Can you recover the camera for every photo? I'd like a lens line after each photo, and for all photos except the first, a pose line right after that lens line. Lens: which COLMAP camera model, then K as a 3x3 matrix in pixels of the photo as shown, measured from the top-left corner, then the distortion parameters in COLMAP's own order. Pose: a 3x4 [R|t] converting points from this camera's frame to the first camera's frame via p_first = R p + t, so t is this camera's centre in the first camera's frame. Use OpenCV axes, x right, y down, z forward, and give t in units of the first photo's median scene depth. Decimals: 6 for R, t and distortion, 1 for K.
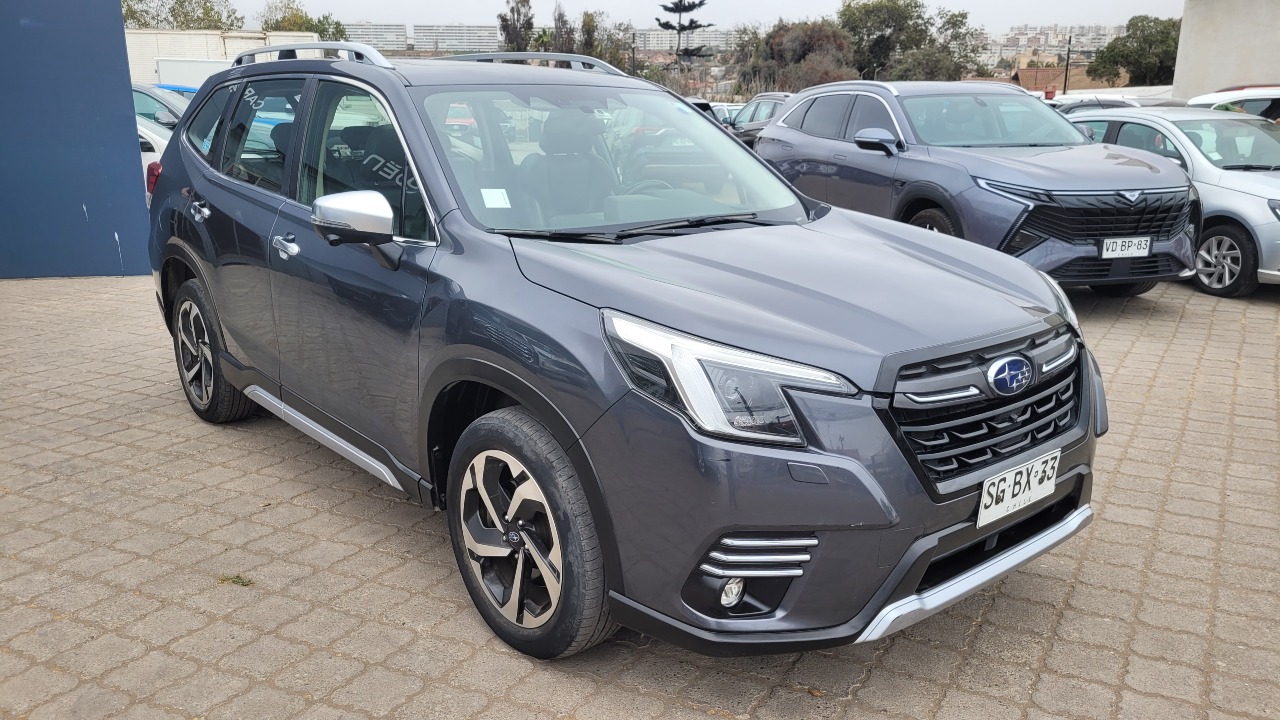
lens RADIAL K [[985.7, 0, 615.5], [0, 985.7, 359.0], [0, 0, 1]] dist [0.014230, 0.003045]
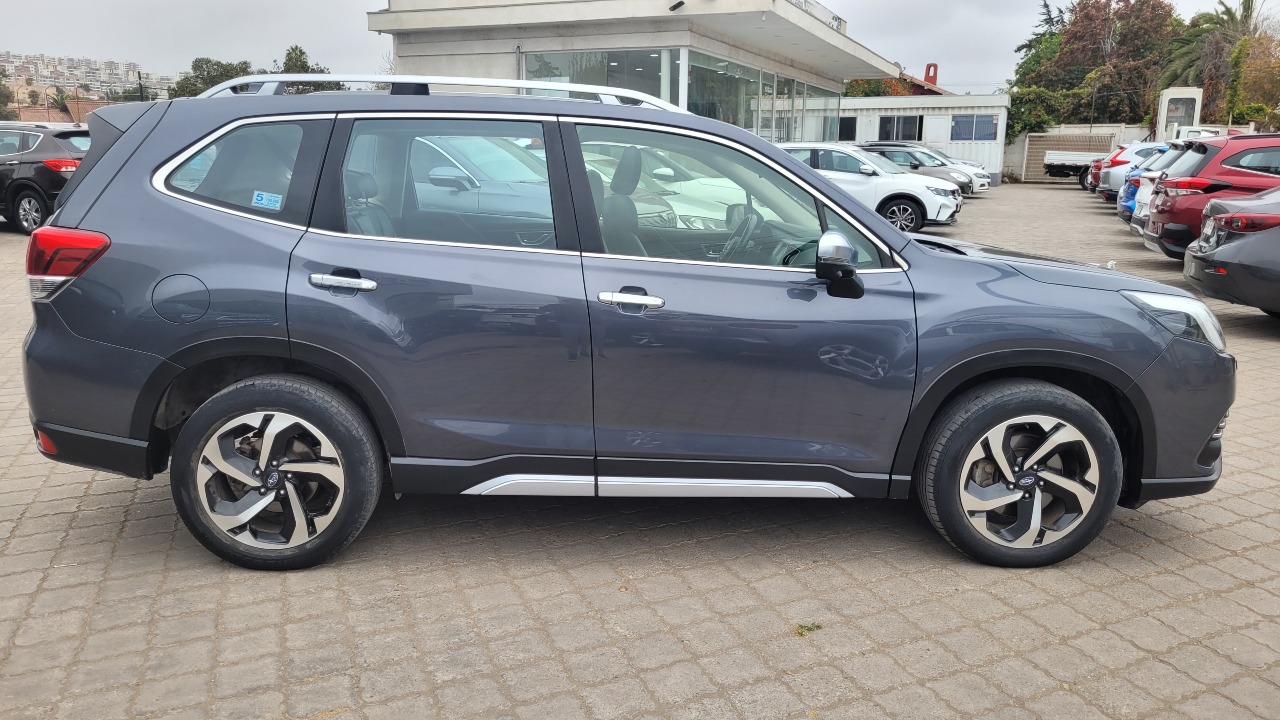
lens RADIAL K [[985.7, 0, 615.5], [0, 985.7, 359.0], [0, 0, 1]] dist [0.014230, 0.003045]
pose [[0.604784, -0.159238, 0.780308, -0.755808], [0.184909, 0.981107, 0.056900, -0.080945], [-0.774626, 0.109874, 0.622802, 0.313096]]
